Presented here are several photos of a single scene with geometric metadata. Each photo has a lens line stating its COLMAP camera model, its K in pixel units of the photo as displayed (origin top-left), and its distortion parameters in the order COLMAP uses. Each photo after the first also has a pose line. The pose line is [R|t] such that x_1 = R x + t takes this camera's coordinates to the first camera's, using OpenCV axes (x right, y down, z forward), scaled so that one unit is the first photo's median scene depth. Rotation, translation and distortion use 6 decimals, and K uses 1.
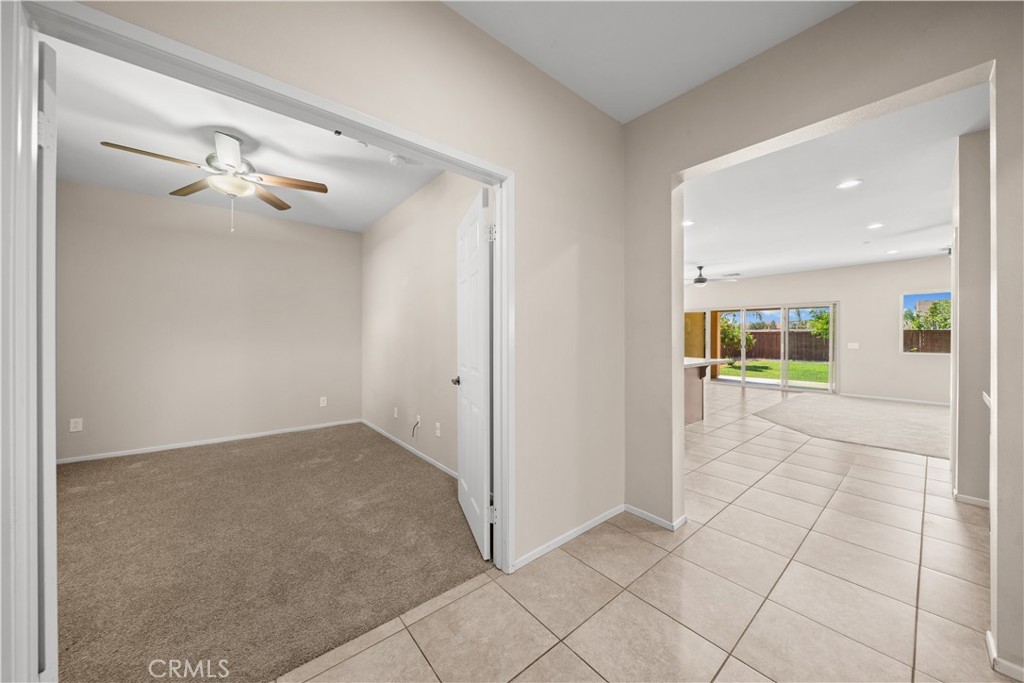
lens RADIAL K [[353.4, 0, 509.4], [0, 353.4, 335.5], [0, 0, 1]] dist [-0.000472, -0.000397]
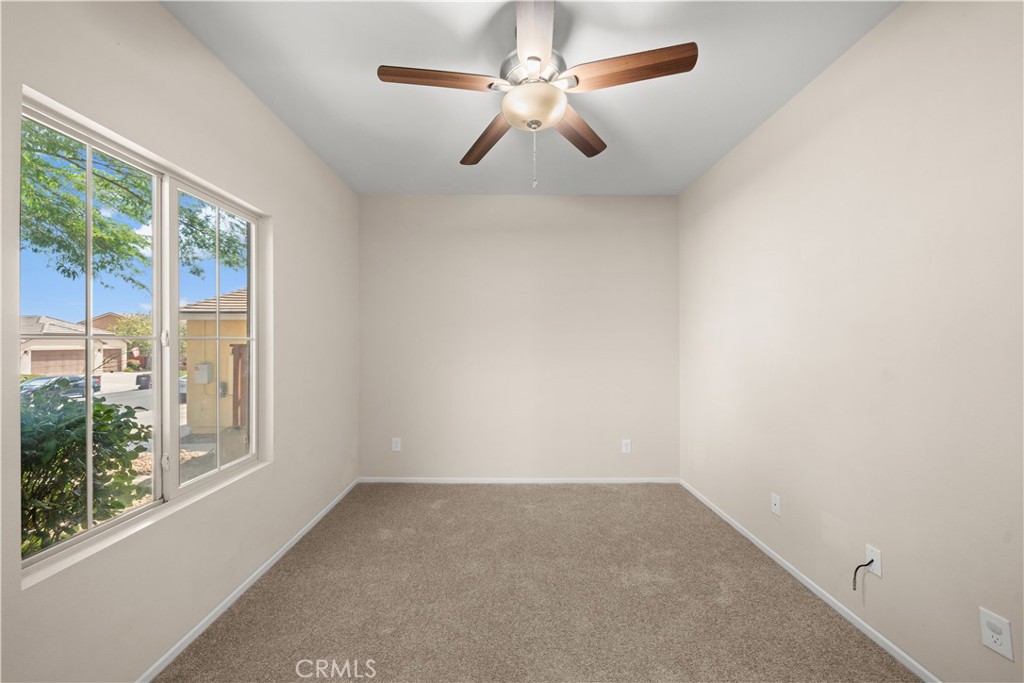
lens RADIAL K [[384.8, 0, 511.1], [0, 384.8, 342.4], [0, 0, 1]] dist [-0.000722, 0.000119]
pose [[0.783505, -0.000943, -0.621384, -0.325014], [0.002047, 0.999997, 0.001064, -0.026420], [0.621382, -0.002106, 0.783505, 0.369149]]
